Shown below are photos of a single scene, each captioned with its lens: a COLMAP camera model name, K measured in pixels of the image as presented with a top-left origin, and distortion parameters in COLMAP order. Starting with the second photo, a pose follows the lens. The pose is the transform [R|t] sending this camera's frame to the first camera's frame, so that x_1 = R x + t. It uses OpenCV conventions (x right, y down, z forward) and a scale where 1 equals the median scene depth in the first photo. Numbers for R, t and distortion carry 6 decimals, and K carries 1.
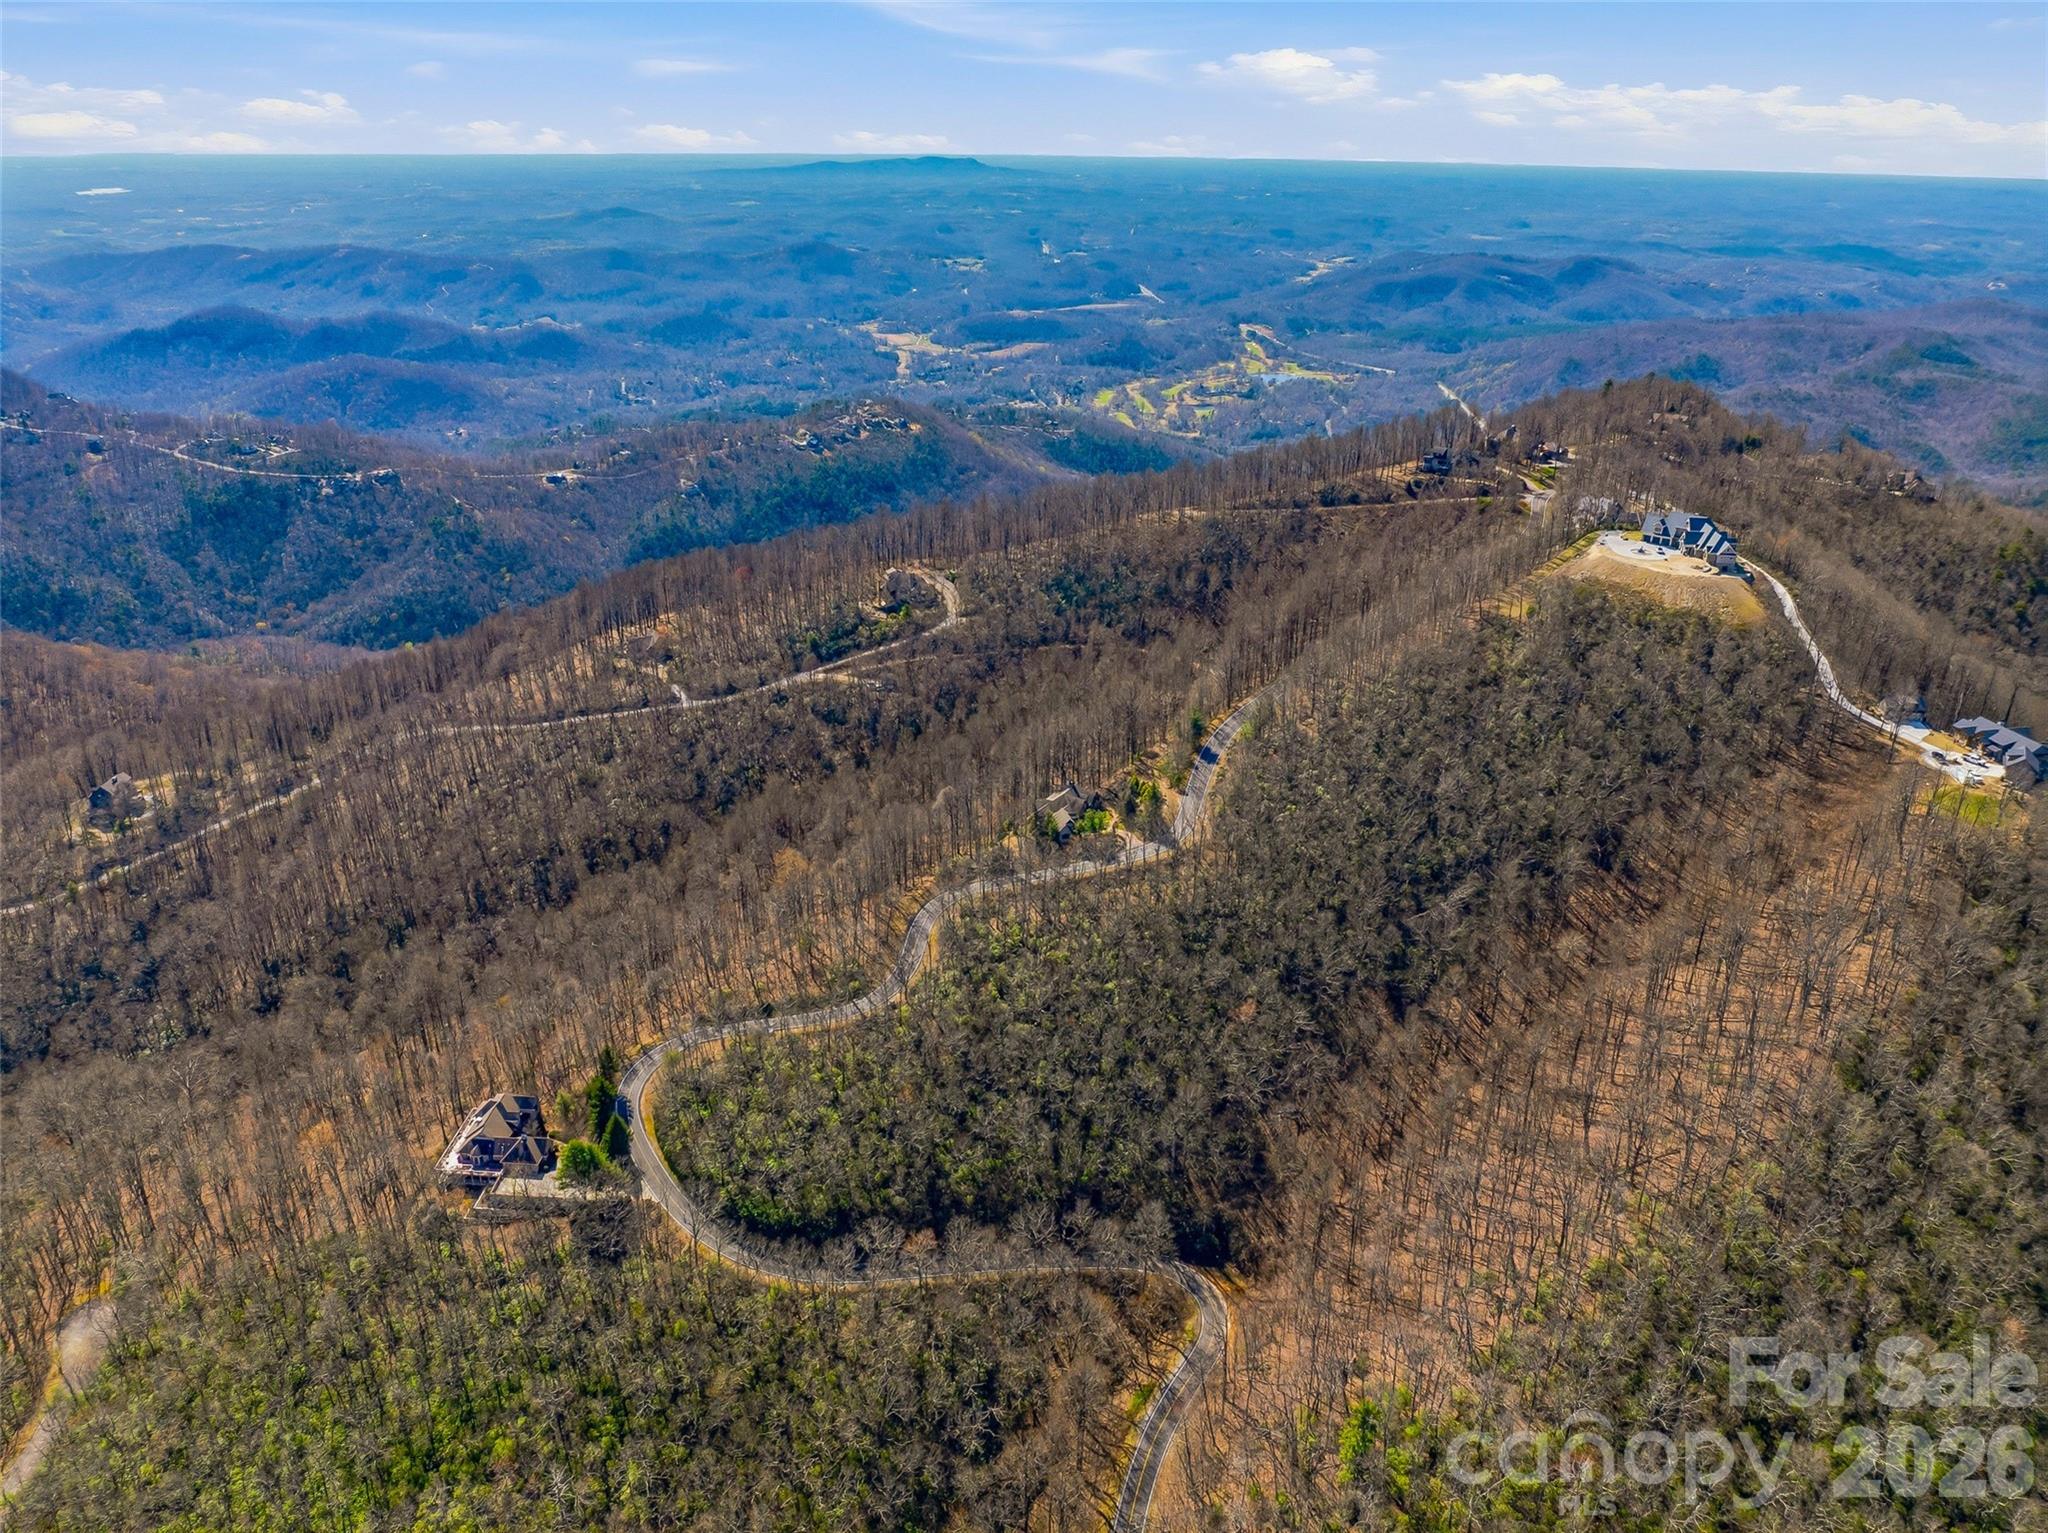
lens RADIAL K [[1448.0, 0, 1024.0], [0, 1448.0, 766.5], [0, 0, 1]] dist [-0.040008, 0.003746]
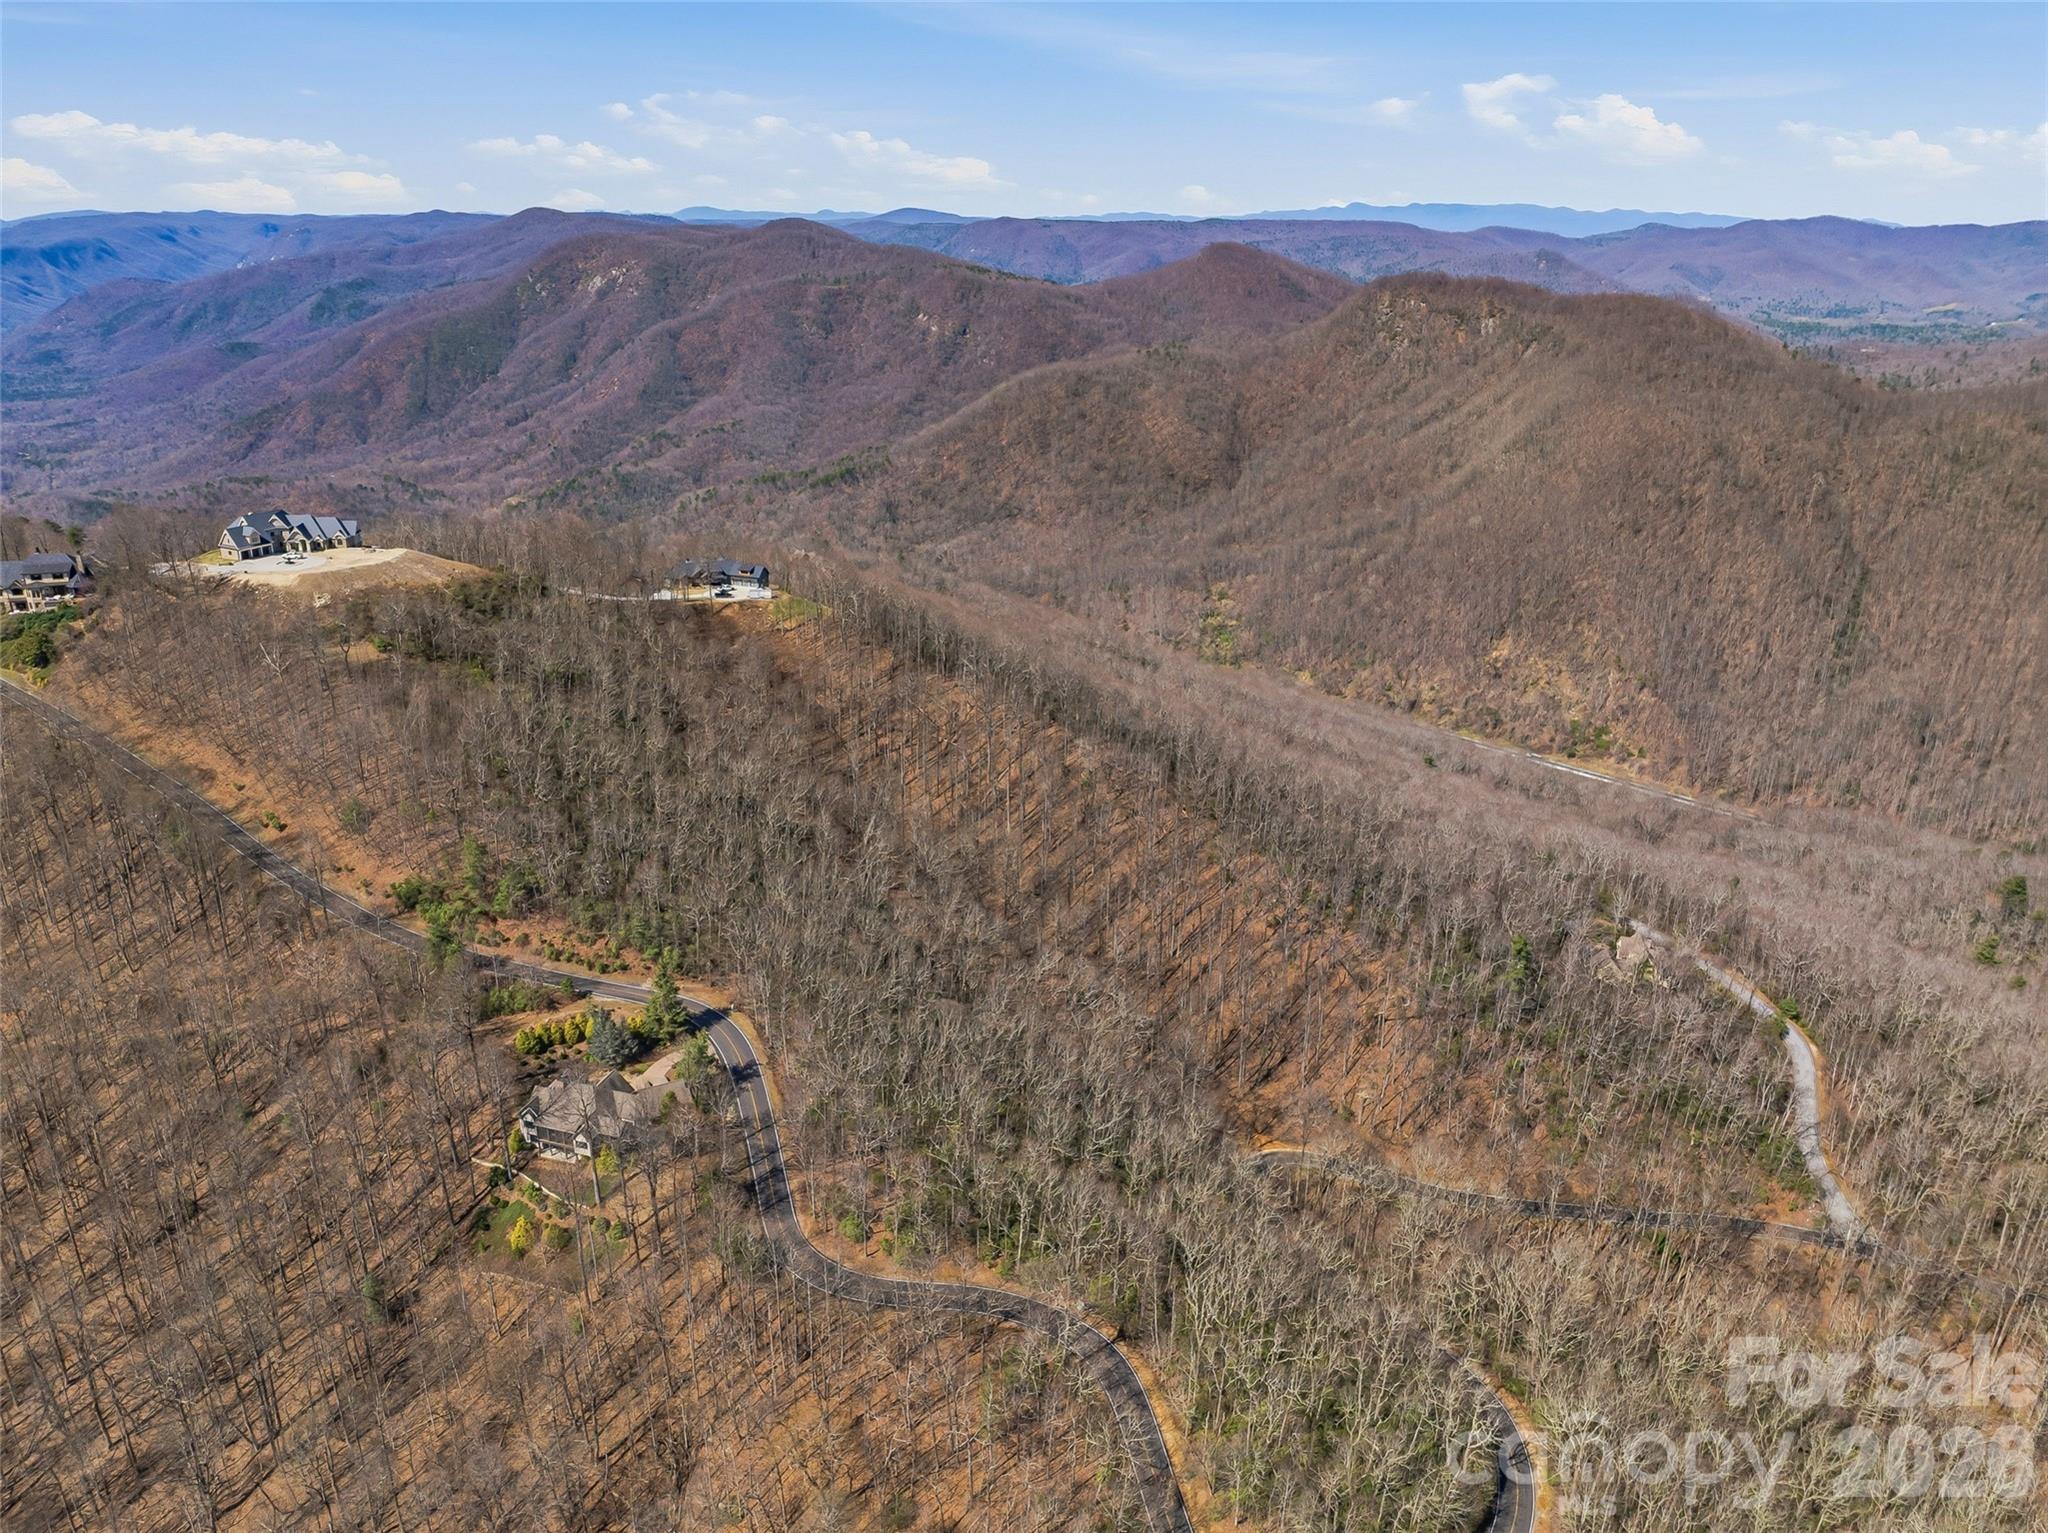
lens RADIAL K [[1448.0, 0, 1024.0], [0, 1448.0, 766.5], [0, 0, 1]] dist [-0.040008, 0.003746]
pose [[-0.223828, -0.361201, 0.905226, -0.484128], [0.375907, 0.824934, 0.422111, -0.264601], [-0.899219, 0.434761, -0.048865, 0.786216]]
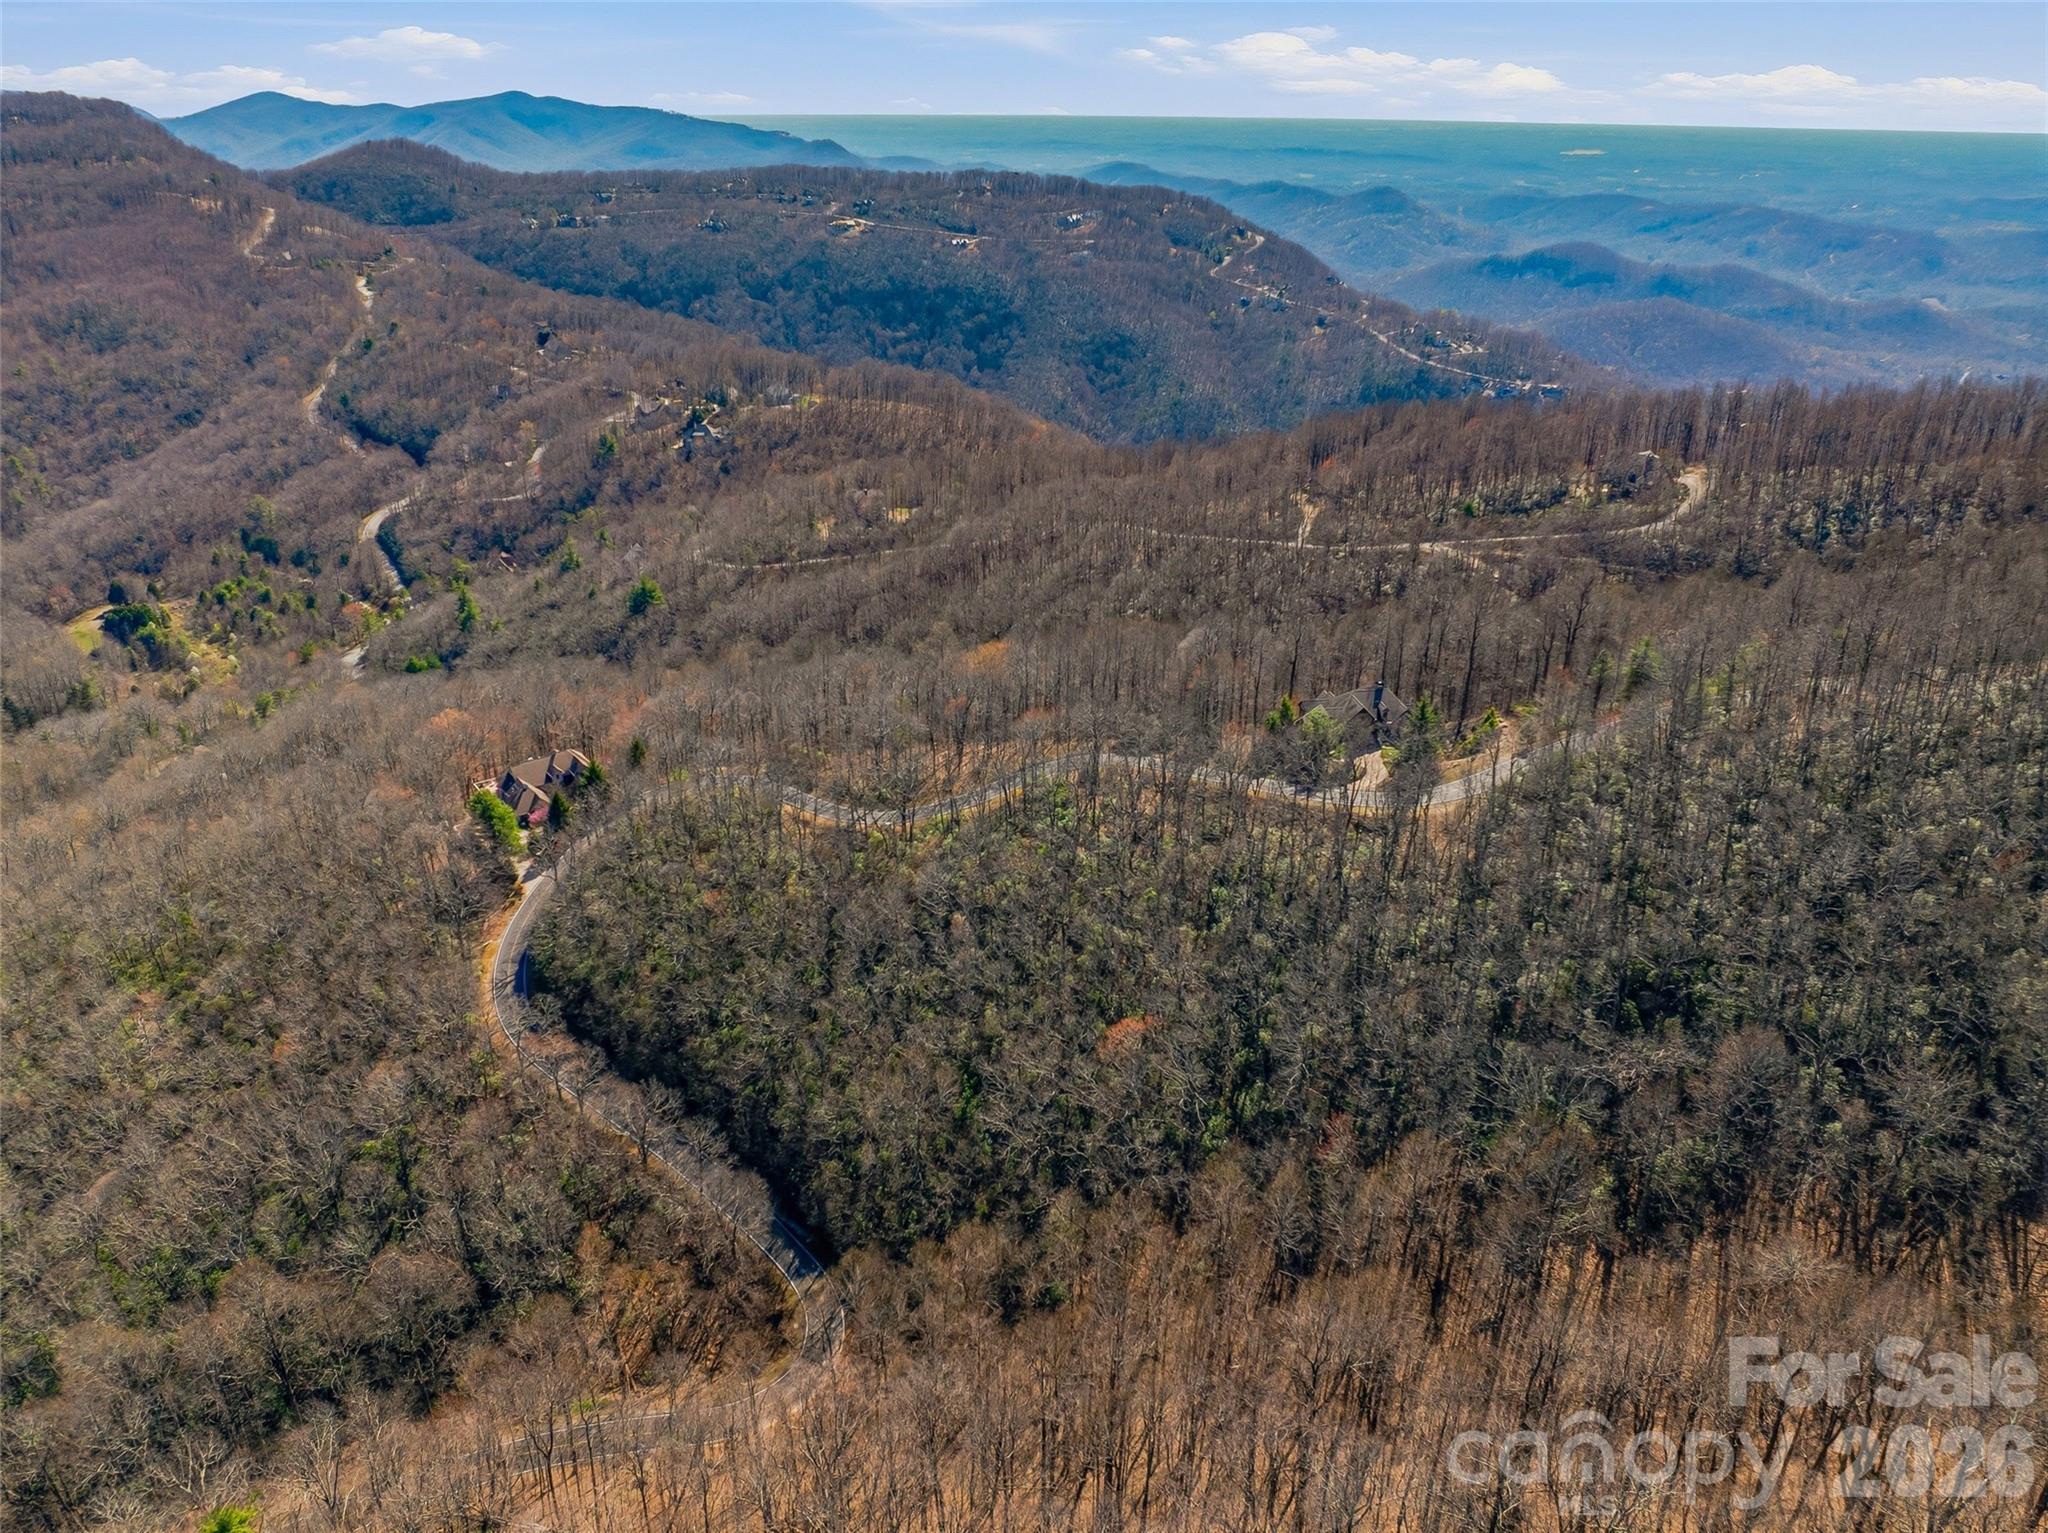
lens RADIAL K [[1448.0, 0, 1024.0], [0, 1448.0, 766.5], [0, 0, 1]] dist [-0.040008, 0.003746]
pose [[0.621326, 0.325340, -0.712817, 0.389109], [-0.315668, 0.936566, 0.152311, -0.000621], [0.717153, 0.130379, 0.684612, 0.444451]]
